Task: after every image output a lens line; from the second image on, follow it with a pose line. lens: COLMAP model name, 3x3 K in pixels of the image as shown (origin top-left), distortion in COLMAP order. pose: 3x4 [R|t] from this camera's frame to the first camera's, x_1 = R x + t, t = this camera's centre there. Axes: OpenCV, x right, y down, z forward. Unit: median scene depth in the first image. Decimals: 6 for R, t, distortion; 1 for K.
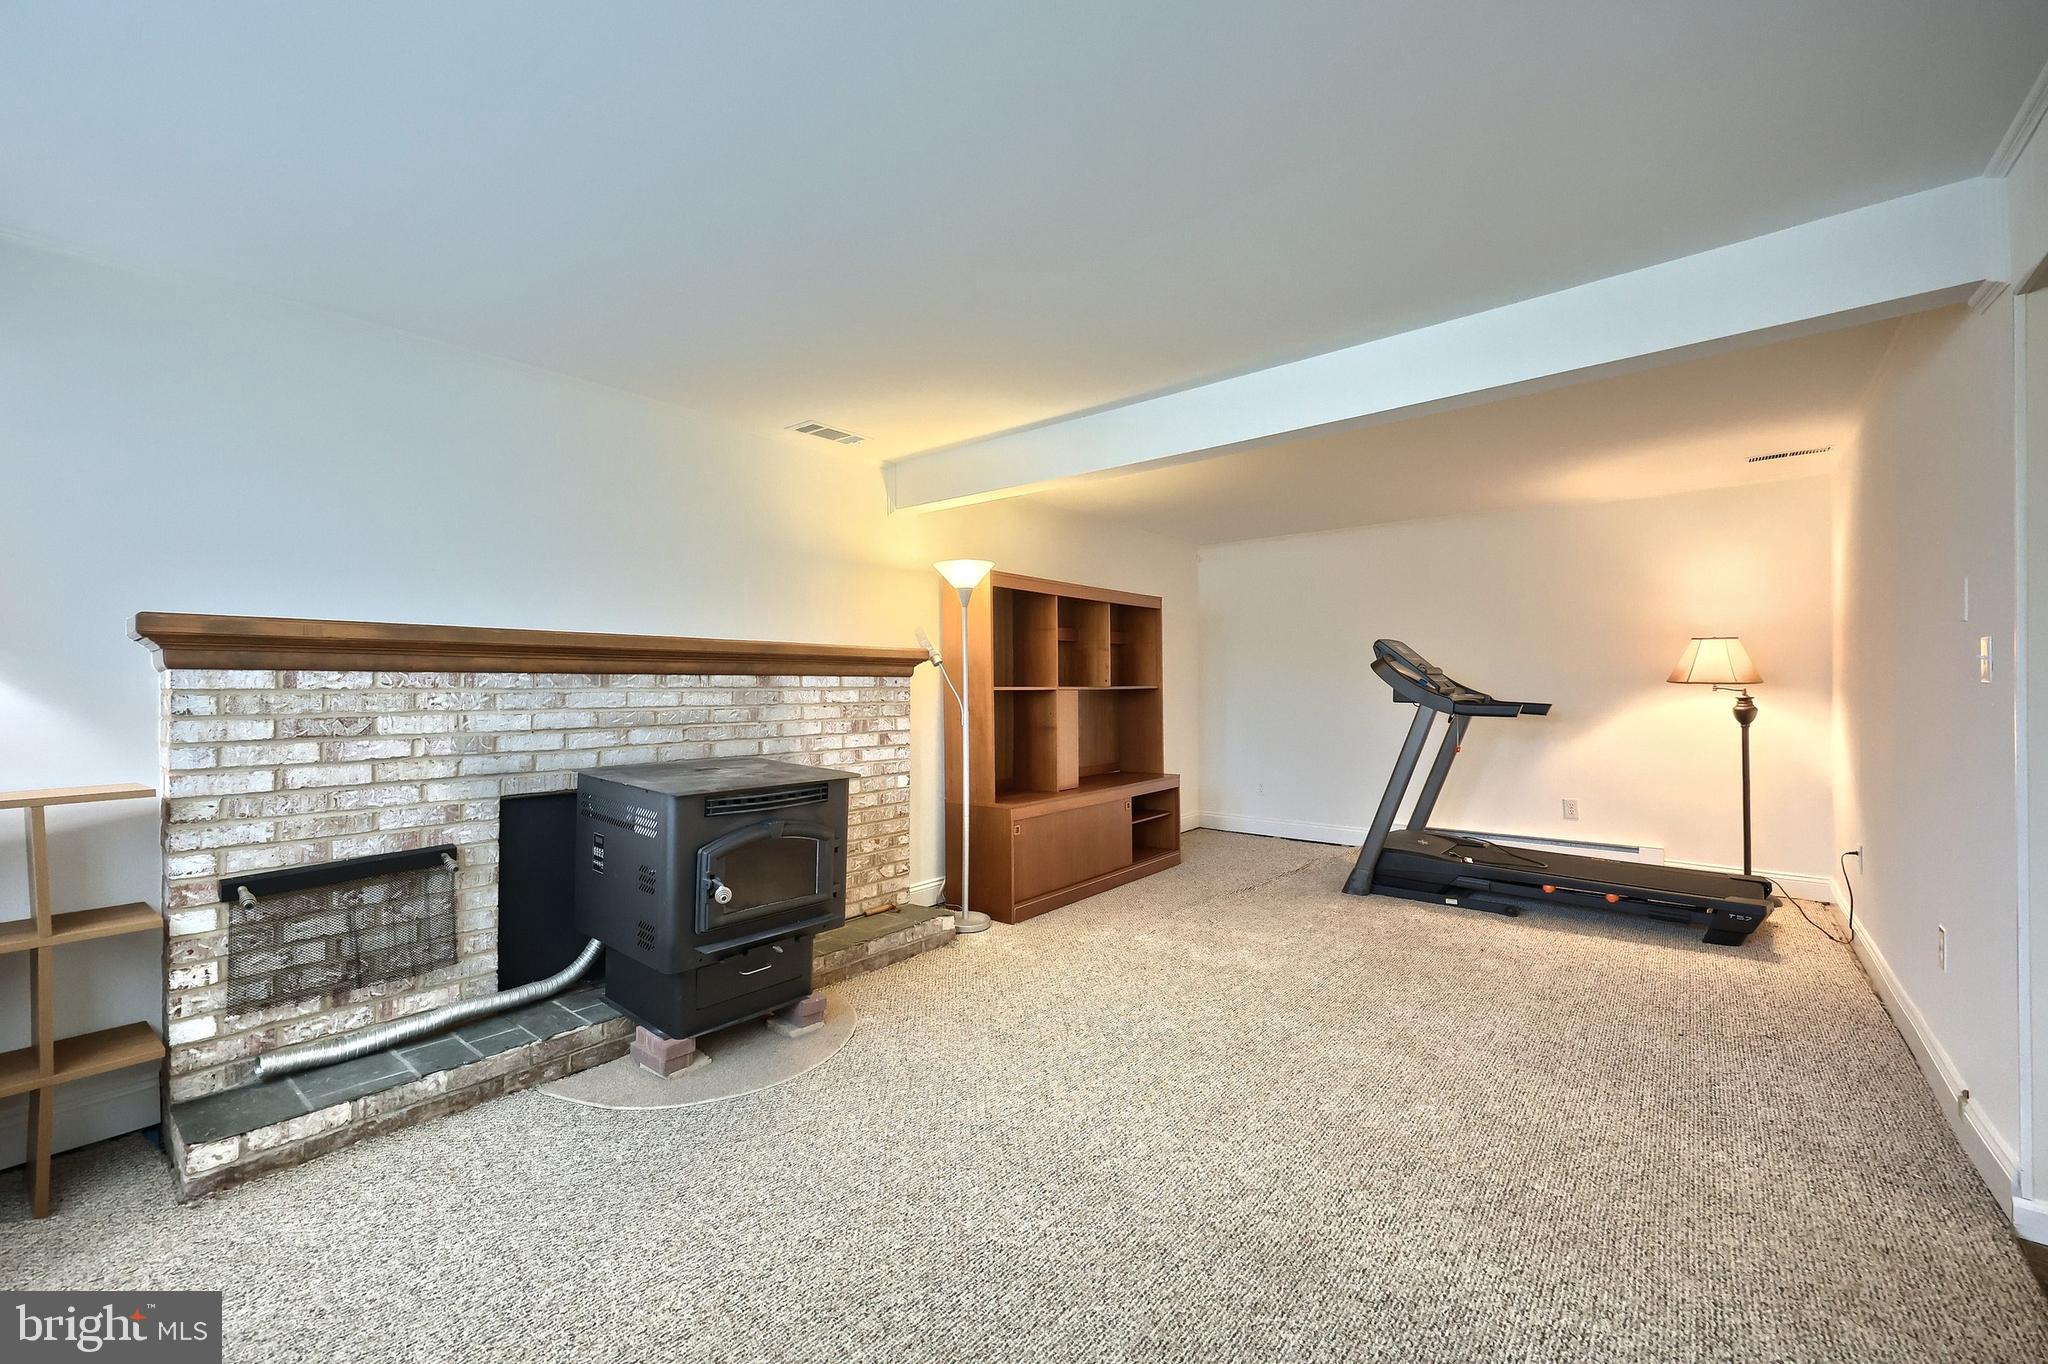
lens RADIAL K [[832.5, 0, 1011.3], [0, 832.5, 681.9], [0, 0, 1]] dist [0.002631, -0.000523]
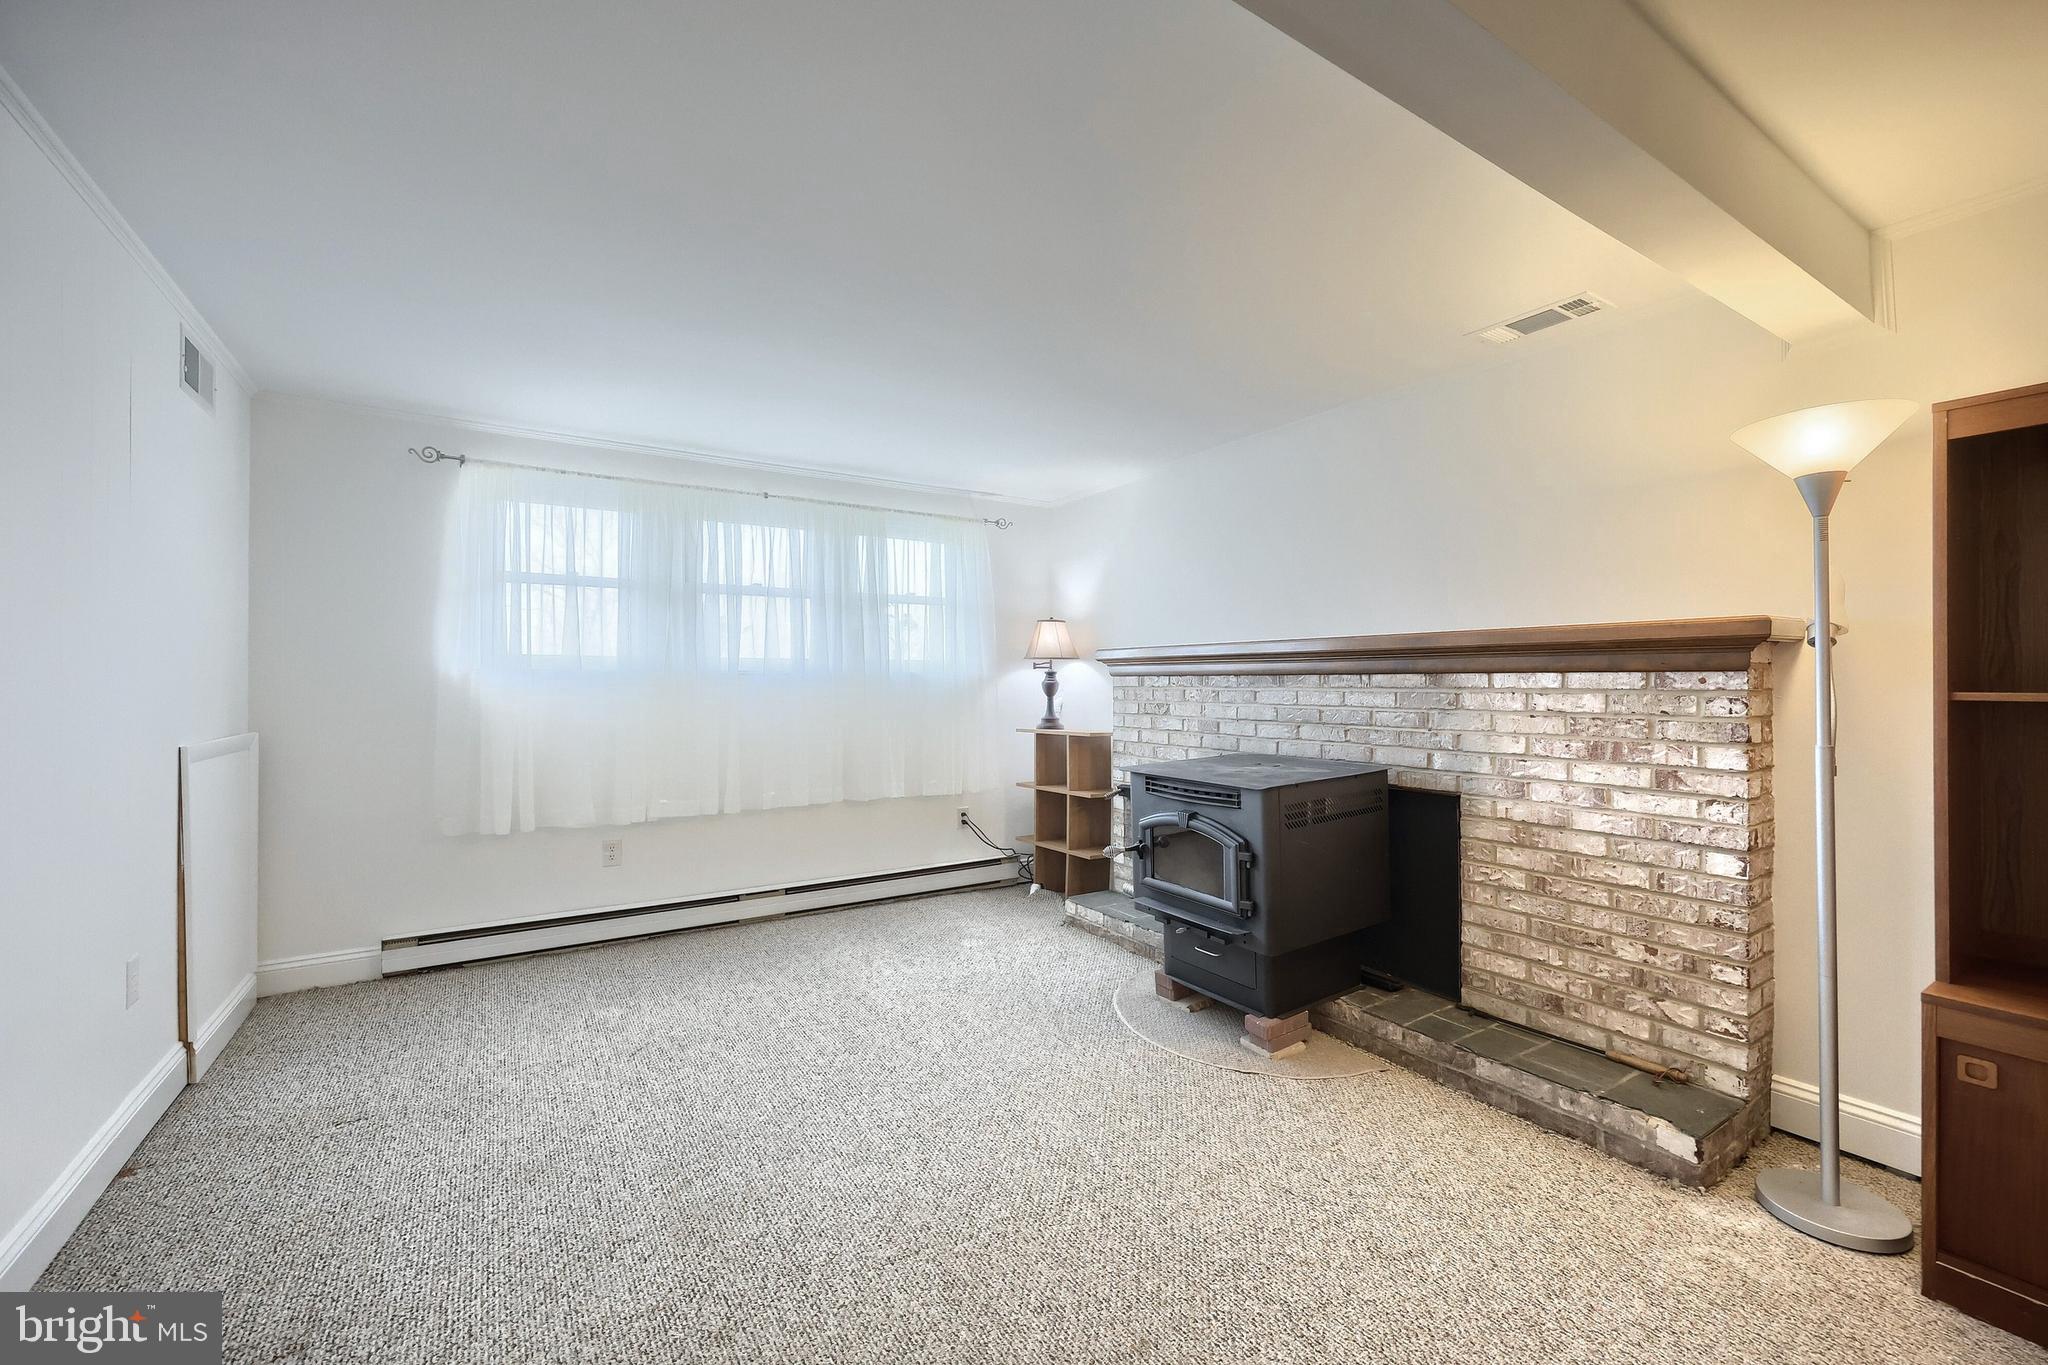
lens RADIAL K [[832.5, 0, 1013.9], [0, 832.5, 681.3], [0, 0, 1]] dist [0.002631, -0.000523]
pose [[-0.308479, -0.002723, -0.951227, 0.595009], [0.000383, 0.999995, -0.002986, 0.002145], [0.951231, -0.001285, -0.308476, 0.827119]]
